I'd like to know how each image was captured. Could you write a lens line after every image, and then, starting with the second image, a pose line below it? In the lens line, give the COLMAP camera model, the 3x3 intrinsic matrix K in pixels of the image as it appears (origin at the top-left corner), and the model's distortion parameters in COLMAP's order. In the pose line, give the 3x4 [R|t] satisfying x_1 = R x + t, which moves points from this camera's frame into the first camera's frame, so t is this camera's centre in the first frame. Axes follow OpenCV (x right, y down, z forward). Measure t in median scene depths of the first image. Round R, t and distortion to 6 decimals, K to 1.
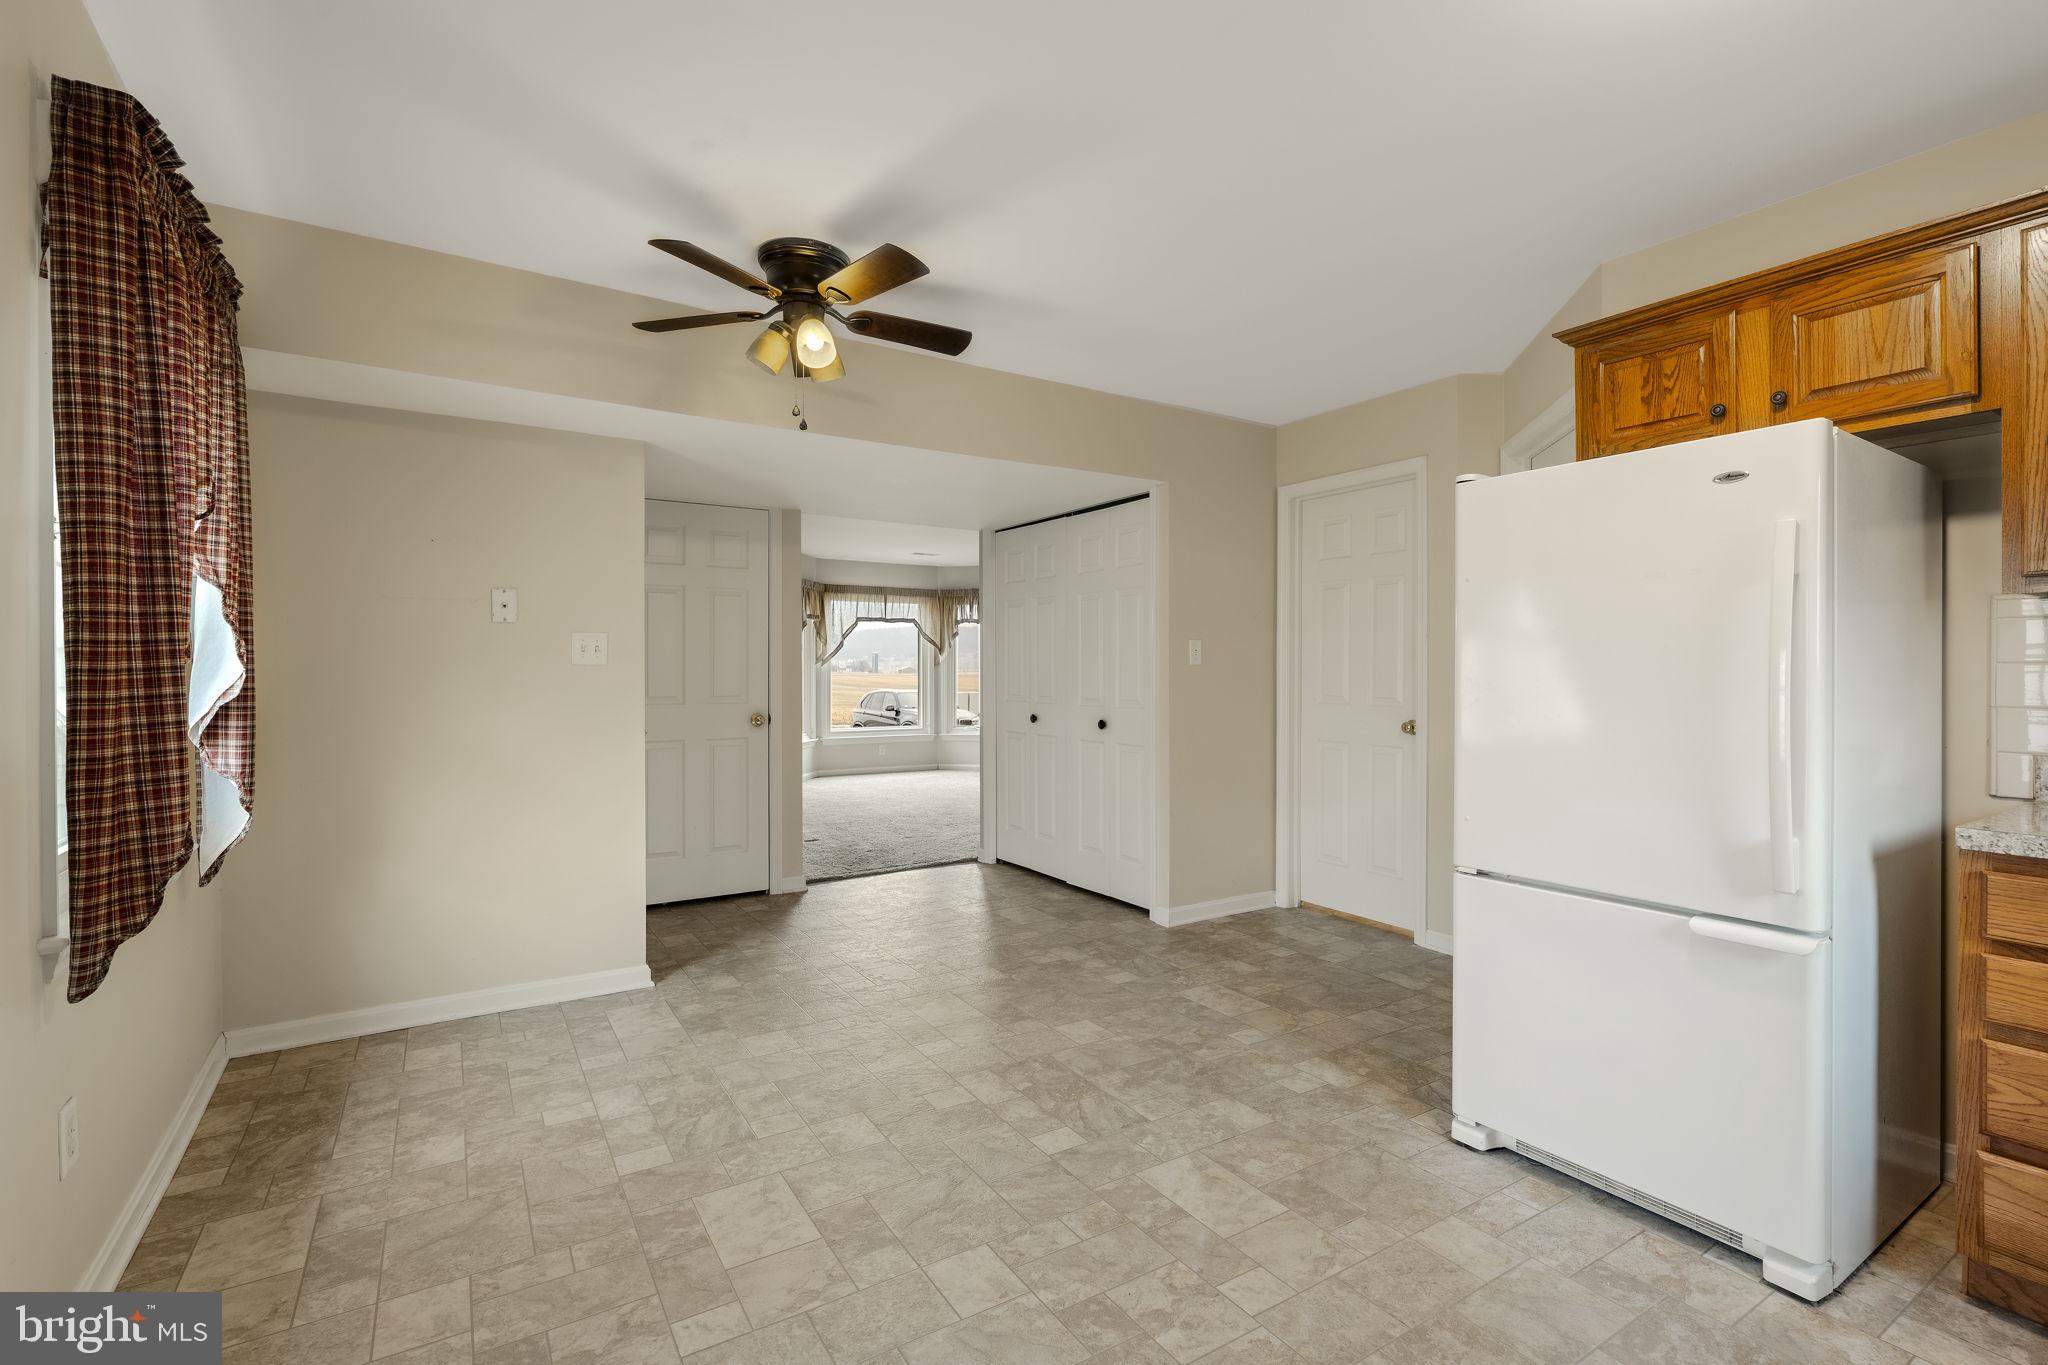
lens RADIAL K [[935.7, 0, 1034.9], [0, 935.7, 657.0], [0, 0, 1]] dist [-0.000051, 0.000088]
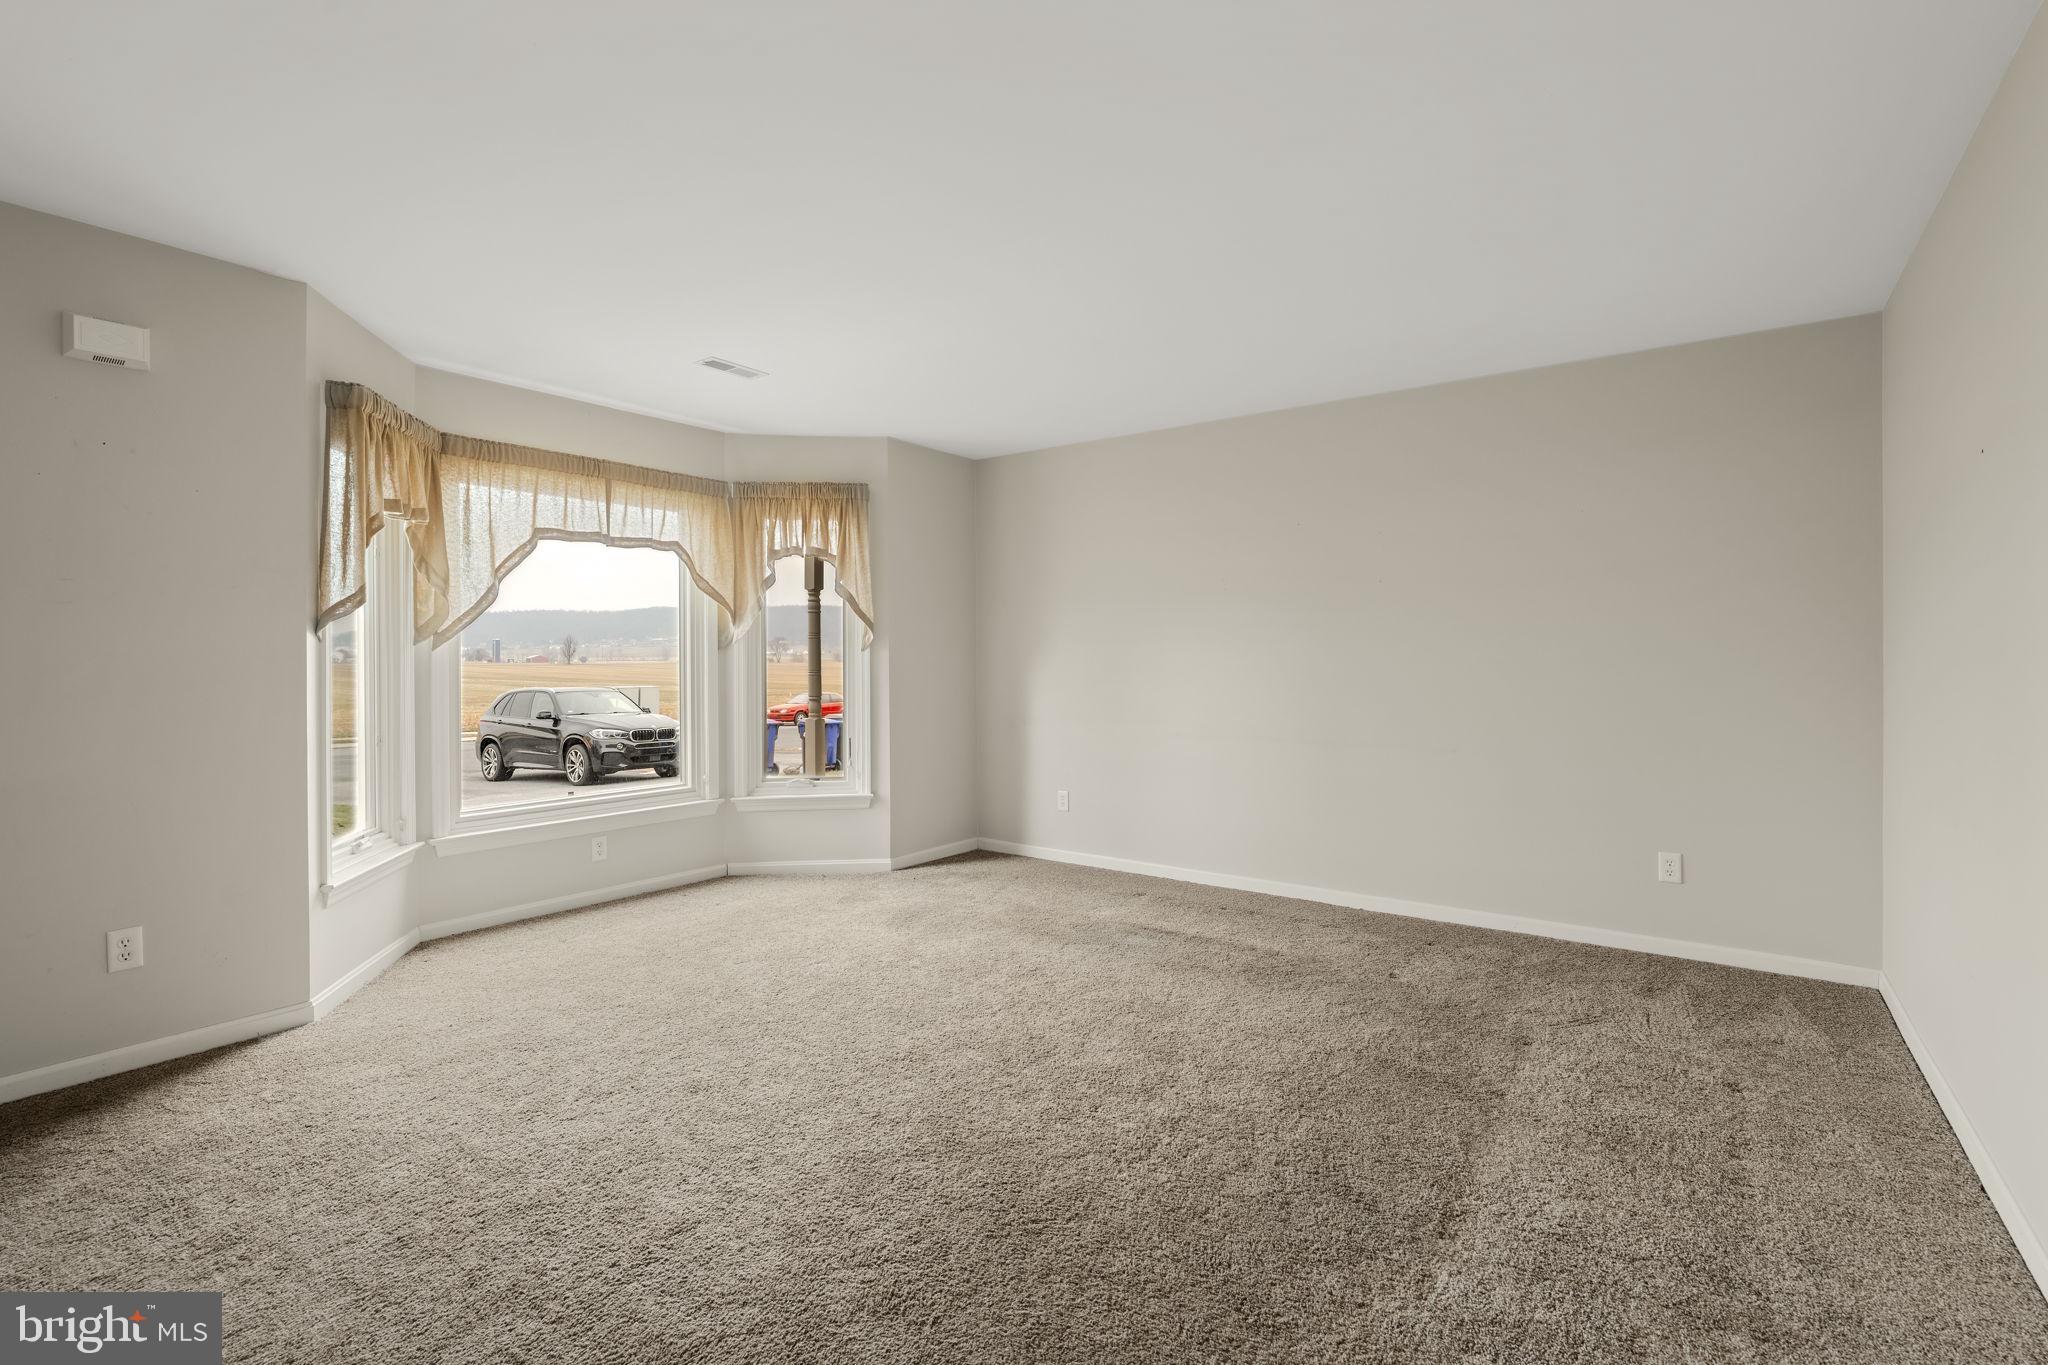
lens RADIAL K [[935.7, 0, 1031.9], [0, 935.7, 648.1], [0, 0, 1]] dist [-0.000051, 0.000088]
pose [[0.939035, -0.001937, 0.343815, -0.125637], [0.000450, 0.999990, 0.004404, 0.007180], [-0.343820, -0.003981, 0.939027, 0.540337]]
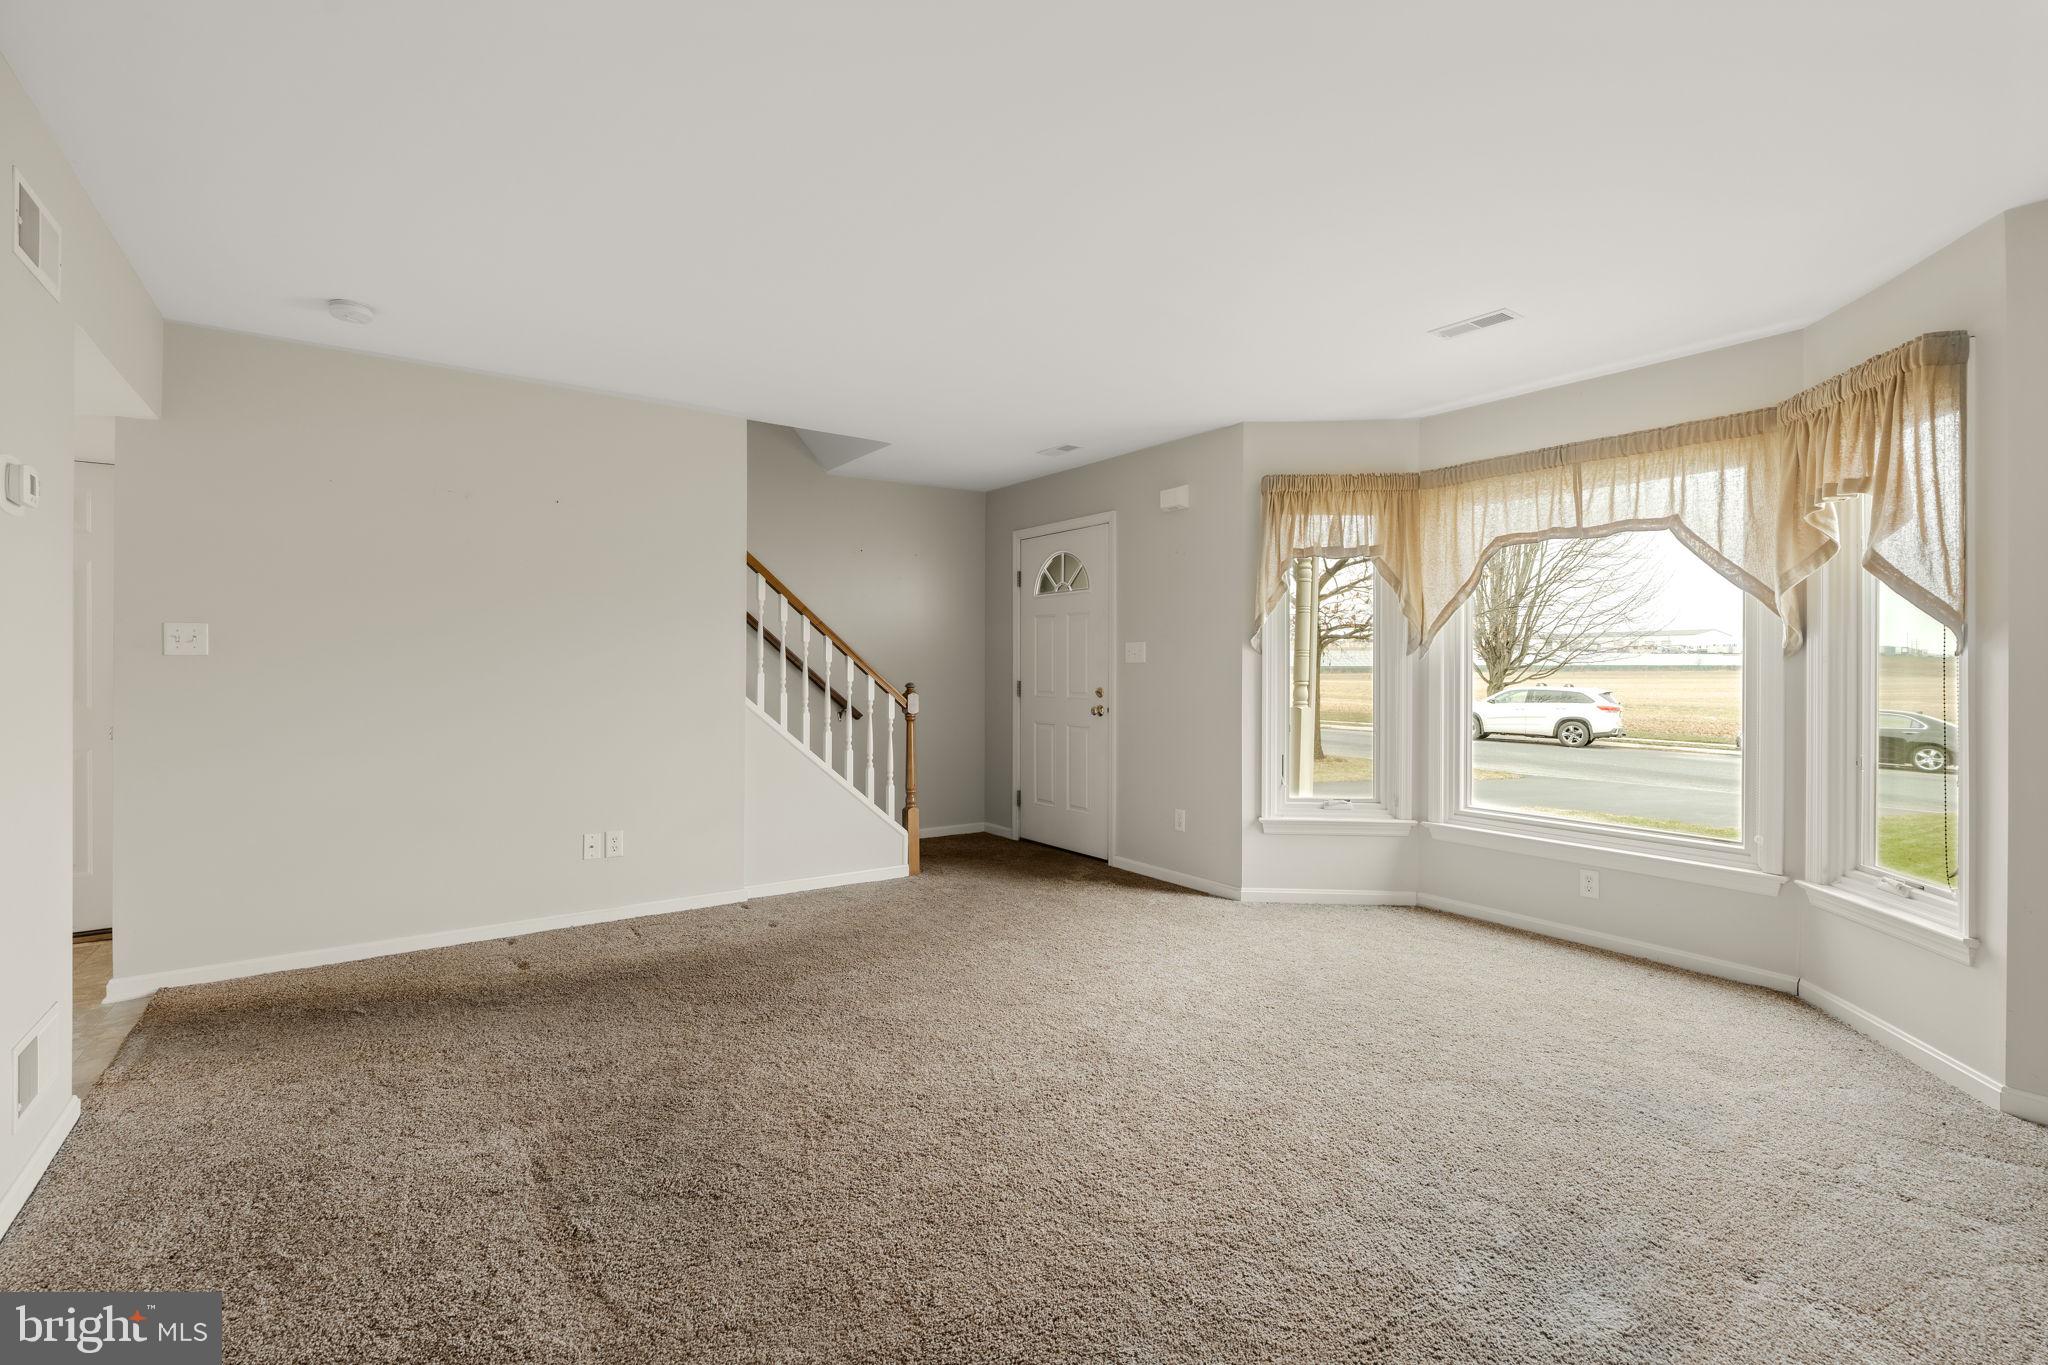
lens RADIAL K [[935.7, 0, 1020.1], [0, 935.7, 672.3], [0, 0, 1]] dist [-0.000051, 0.000088]
pose [[0.012649, 0.000508, -0.999920, 0.205940], [0.008060, 0.999967, 0.000610, 0.013483], [0.999888, -0.008067, 0.012644, 0.774921]]
